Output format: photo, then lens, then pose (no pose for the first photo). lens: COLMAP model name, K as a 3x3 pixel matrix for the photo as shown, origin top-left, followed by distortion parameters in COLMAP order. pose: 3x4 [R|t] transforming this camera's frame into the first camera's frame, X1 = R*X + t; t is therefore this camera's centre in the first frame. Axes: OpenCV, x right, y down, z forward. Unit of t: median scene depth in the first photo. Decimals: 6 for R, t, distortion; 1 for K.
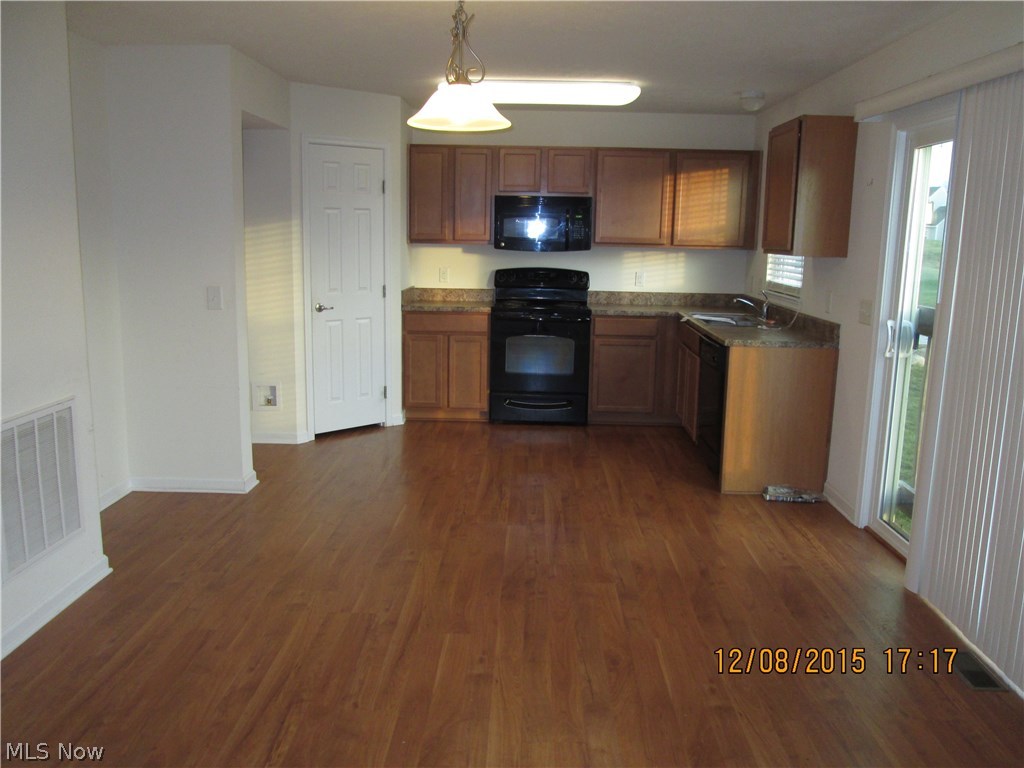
lens RADIAL K [[850.3, 0, 505.1], [0, 850.3, 389.5], [0, 0, 1]] dist [-0.049925, 0.013557]
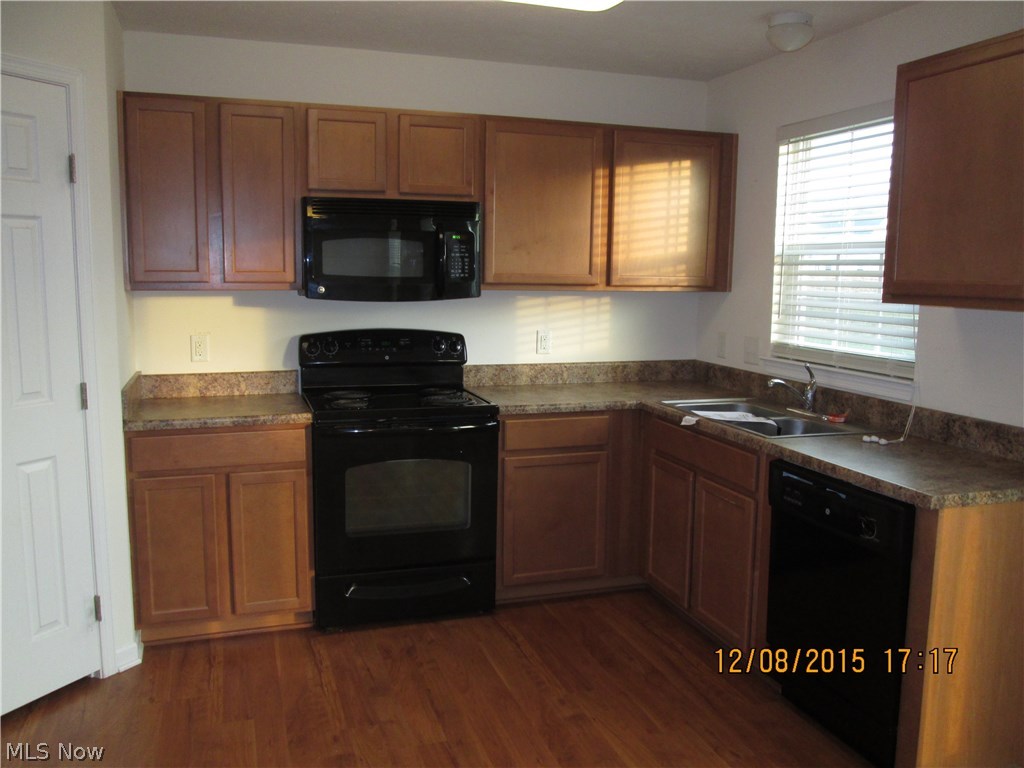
lens RADIAL K [[850.3, 0, 505.1], [0, 850.3, 389.5], [0, 0, 1]] dist [-0.049925, 0.013557]
pose [[0.939020, -0.054310, 0.339546, -0.078271], [0.067975, 0.997281, -0.028473, -0.086546], [-0.337077, 0.049817, 0.940158, 0.471401]]
